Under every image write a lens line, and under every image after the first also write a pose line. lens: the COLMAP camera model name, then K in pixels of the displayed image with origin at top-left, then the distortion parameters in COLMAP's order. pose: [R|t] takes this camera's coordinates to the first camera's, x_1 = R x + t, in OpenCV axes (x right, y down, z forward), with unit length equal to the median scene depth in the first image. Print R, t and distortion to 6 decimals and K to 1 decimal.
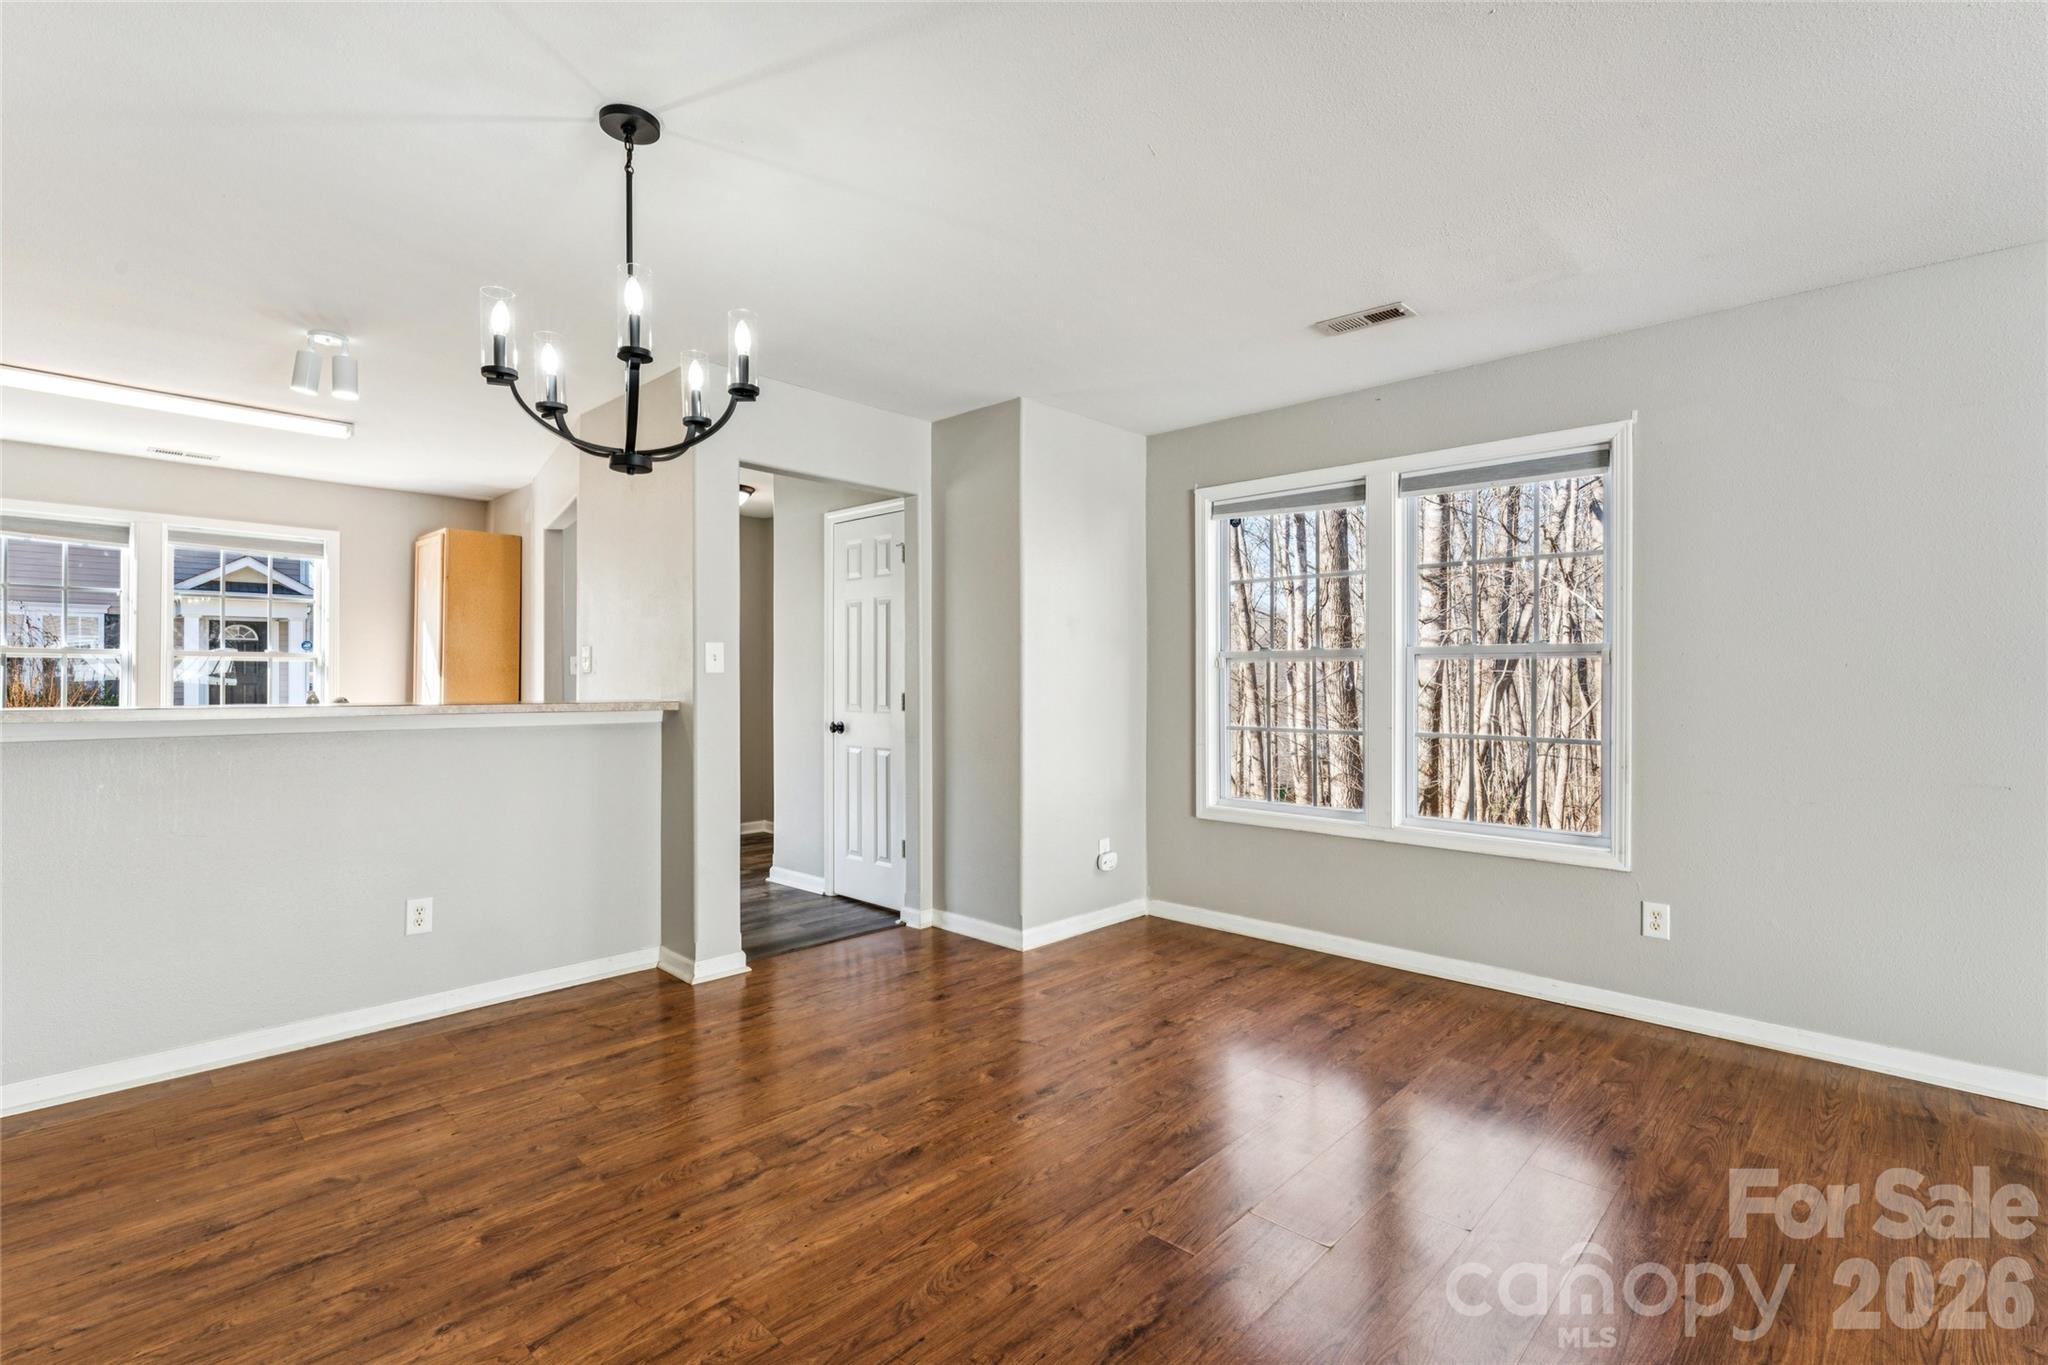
lens RADIAL K [[920.0, 0, 1025.0], [0, 920.0, 684.0], [0, 0, 1]] dist [-0.000600, 0.000330]
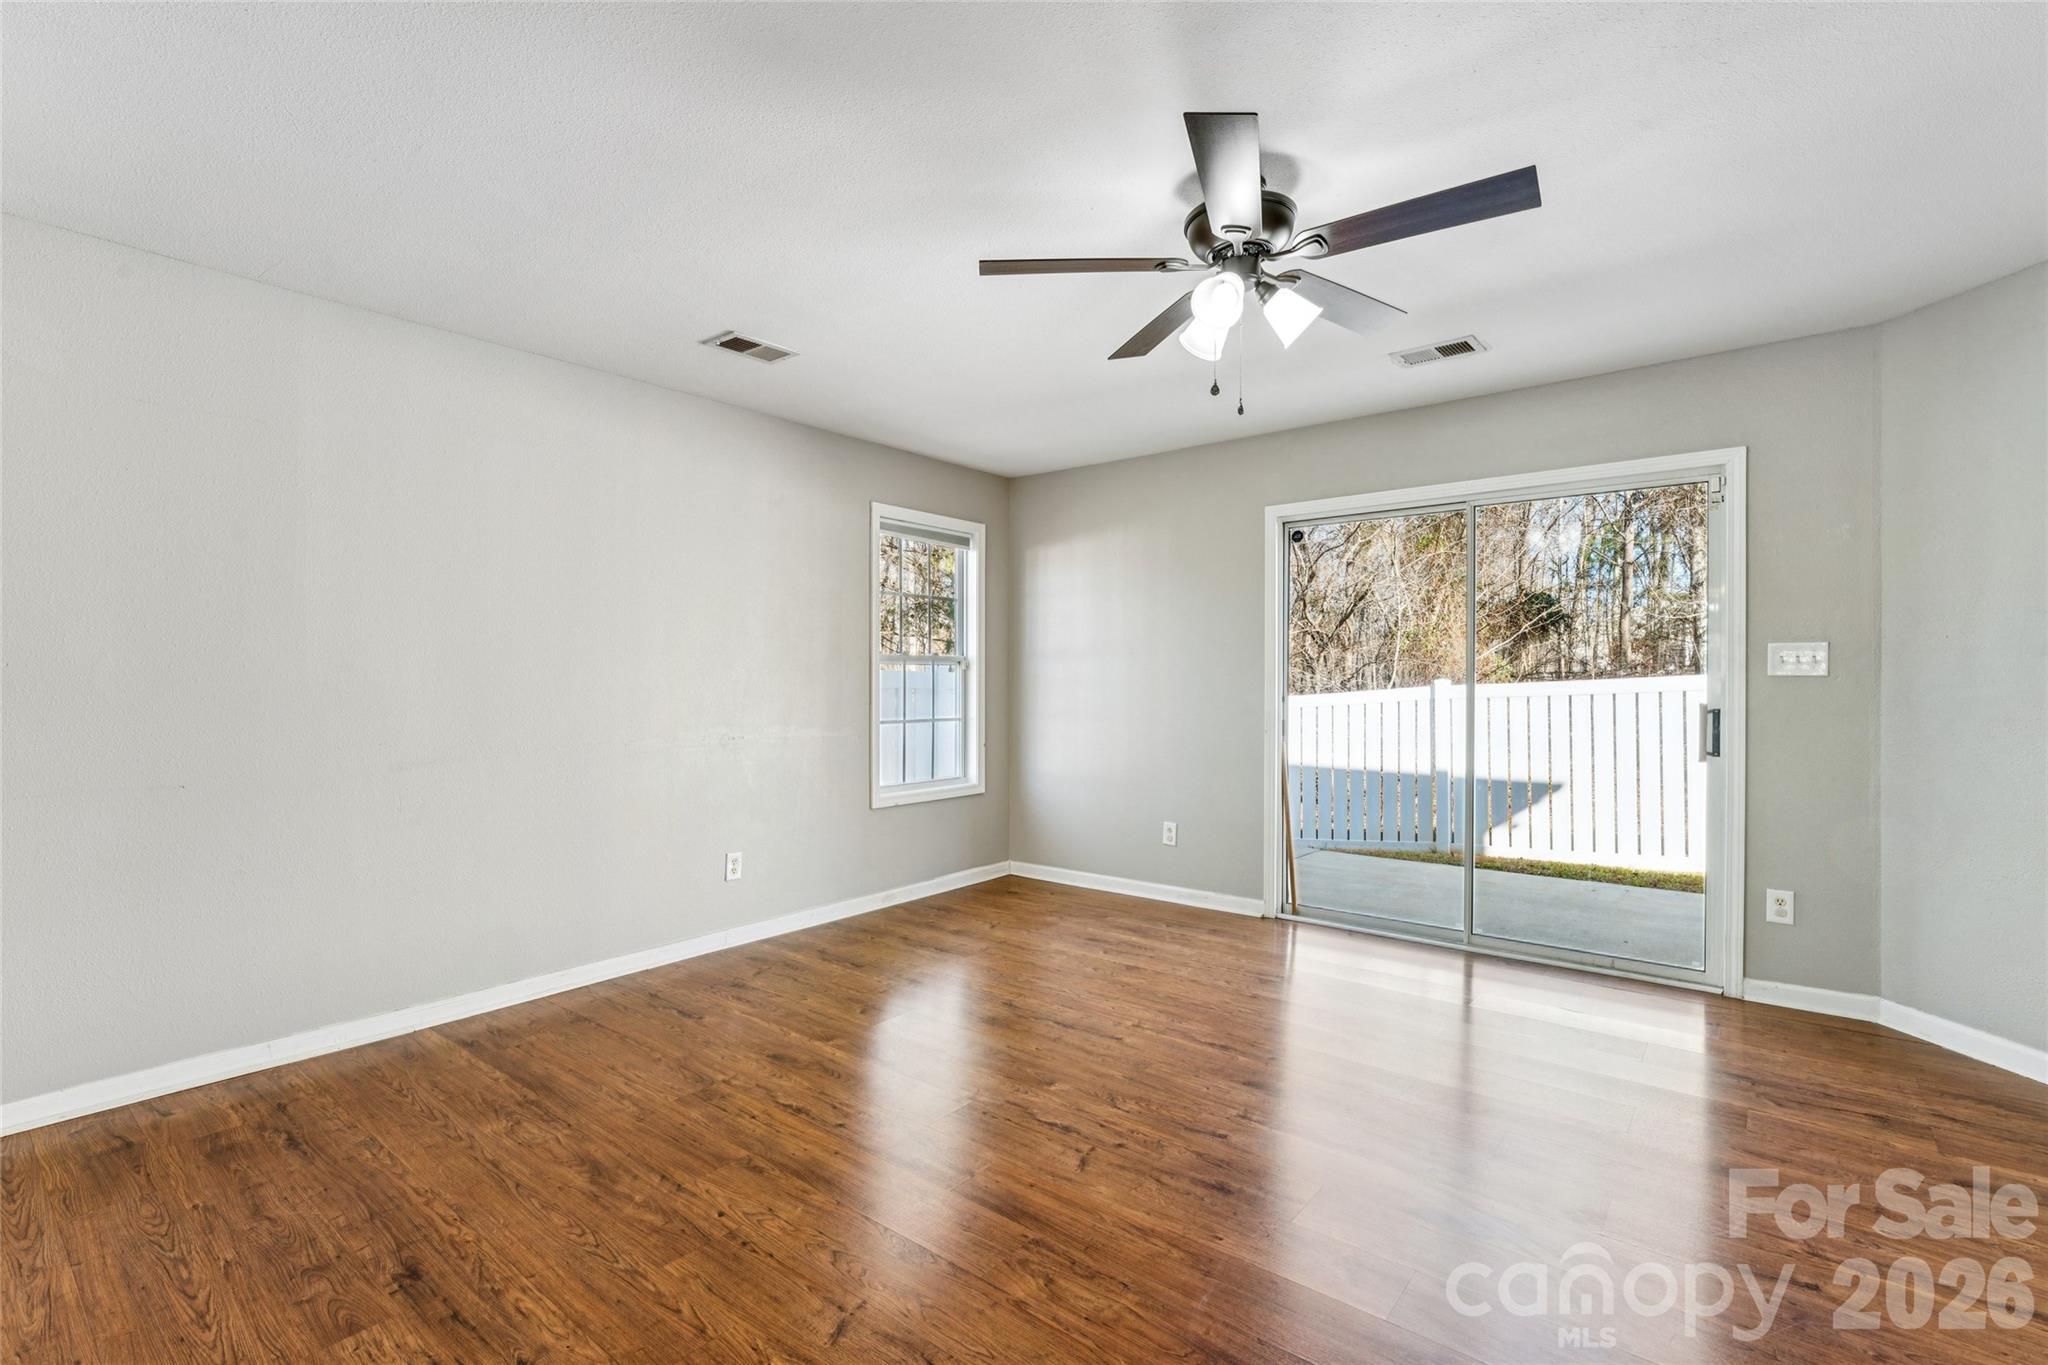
lens RADIAL K [[920.0, 0, 1025.0], [0, 920.0, 684.0], [0, 0, 1]] dist [-0.000600, 0.000330]
pose [[-0.082970, -0.007760, 0.996522, -0.032122], [0.004394, 0.999957, 0.008152, -0.004800], [-0.996542, 0.005055, -0.082932, 0.154110]]
